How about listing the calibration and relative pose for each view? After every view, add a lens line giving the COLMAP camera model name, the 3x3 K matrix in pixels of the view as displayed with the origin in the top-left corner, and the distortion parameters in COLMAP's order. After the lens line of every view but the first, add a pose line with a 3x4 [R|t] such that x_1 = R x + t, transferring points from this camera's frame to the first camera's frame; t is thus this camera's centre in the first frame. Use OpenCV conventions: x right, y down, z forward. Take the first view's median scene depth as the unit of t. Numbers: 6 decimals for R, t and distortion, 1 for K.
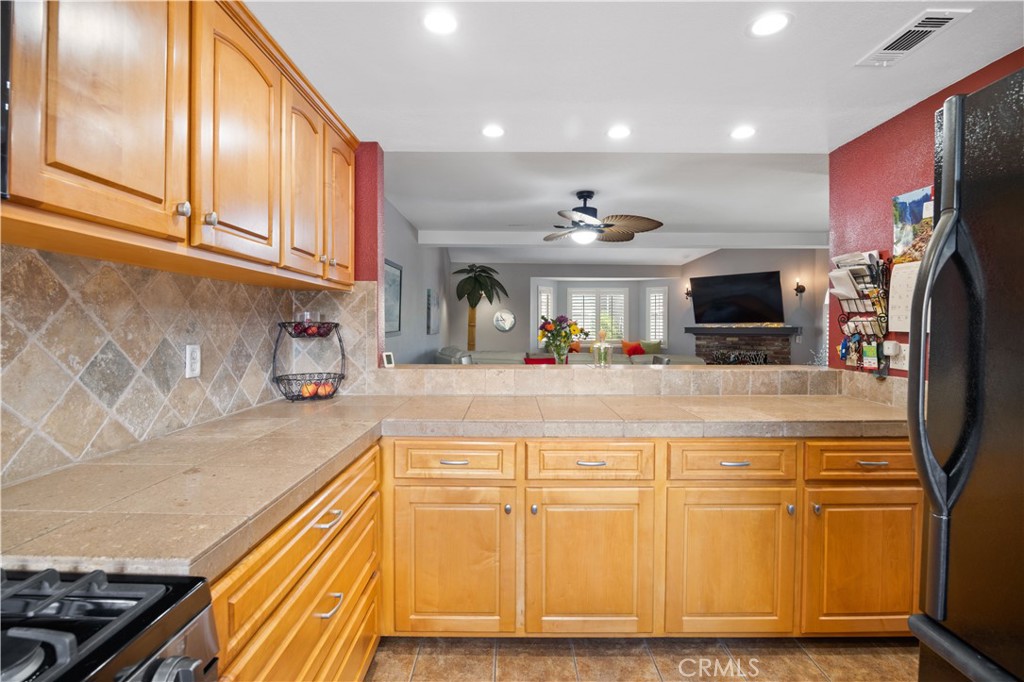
lens RADIAL K [[484.3, 0, 513.2], [0, 484.3, 335.7], [0, 0, 1]] dist [-0.005959, -0.000062]
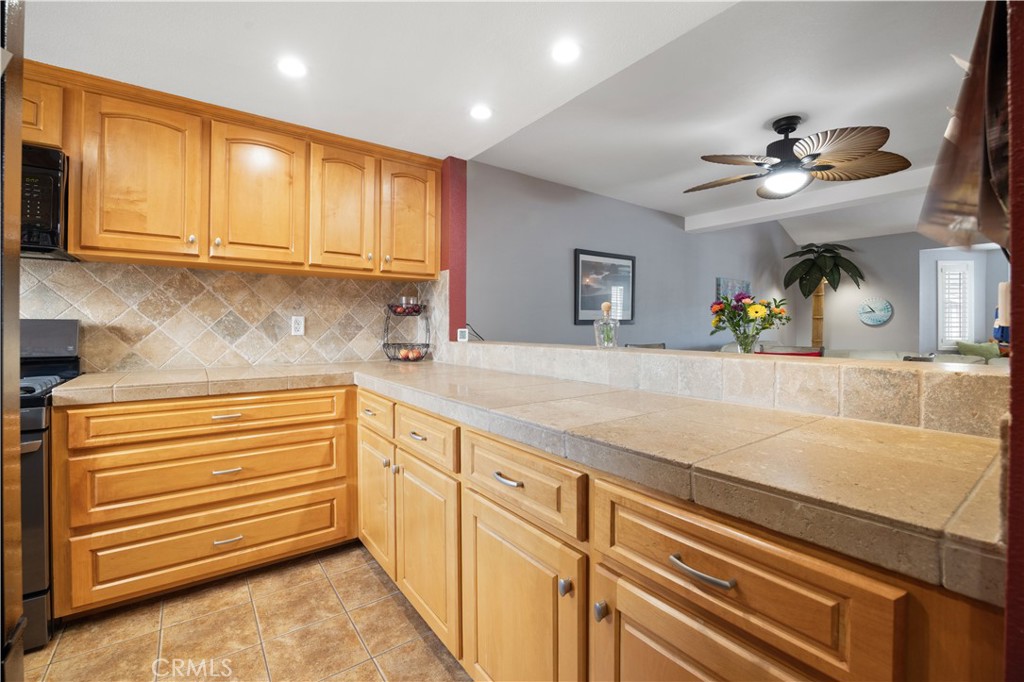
lens RADIAL K [[442.2, 0, 511.4], [0, 442.2, 332.3], [0, 0, 1]] dist [-0.015969, -0.000404]
pose [[0.585069, 0.008114, -0.810943, 1.079195], [-0.018319, 0.999827, -0.003213, 0.069281], [0.810777, 0.016736, 0.585116, 0.724471]]
